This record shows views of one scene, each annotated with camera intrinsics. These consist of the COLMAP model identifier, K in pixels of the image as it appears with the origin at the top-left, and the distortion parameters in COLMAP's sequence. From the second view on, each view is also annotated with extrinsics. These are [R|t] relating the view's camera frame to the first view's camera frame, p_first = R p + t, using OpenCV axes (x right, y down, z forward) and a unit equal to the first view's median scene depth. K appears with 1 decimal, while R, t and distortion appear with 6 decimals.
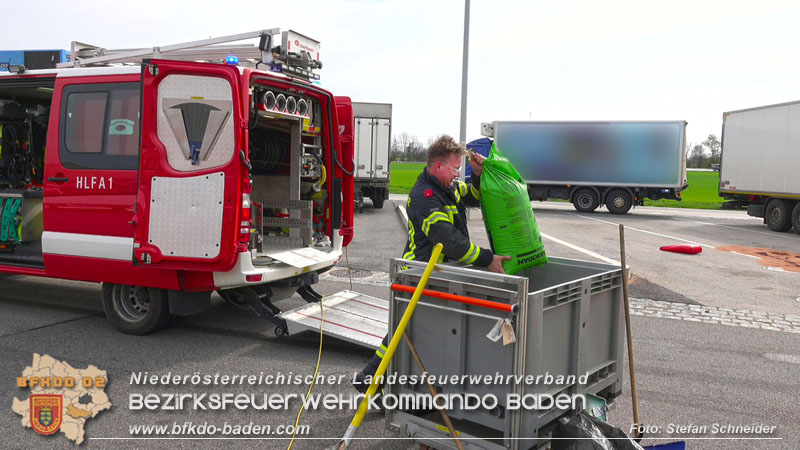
lens RADIAL K [[591.4, 0, 400.0], [0, 591.4, 225.0], [0, 0, 1]] dist [-0.000204, -0.003424]
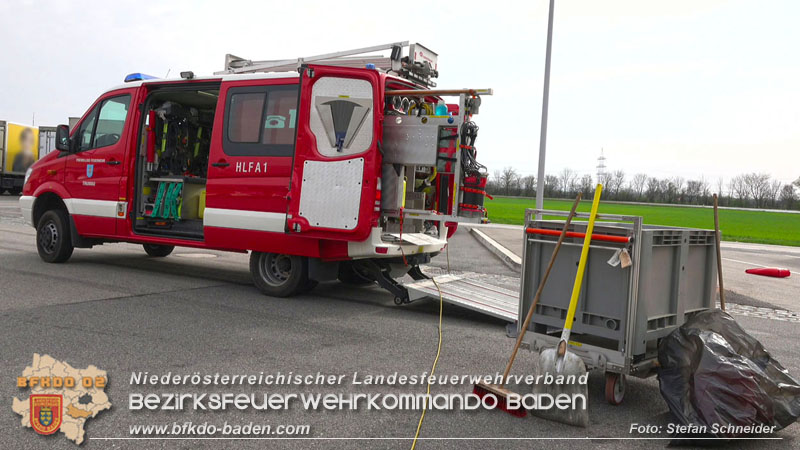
lens RADIAL K [[609.0, 0, 400.0], [0, 609.0, 225.0], [0, 0, 1]] dist [-0.002588, 0.000060]
pose [[0.994299, 0.032444, -0.101570, -0.088350], [-0.038129, 0.997783, -0.054540, 0.101807], [0.099575, 0.058102, 0.993332, -0.190323]]
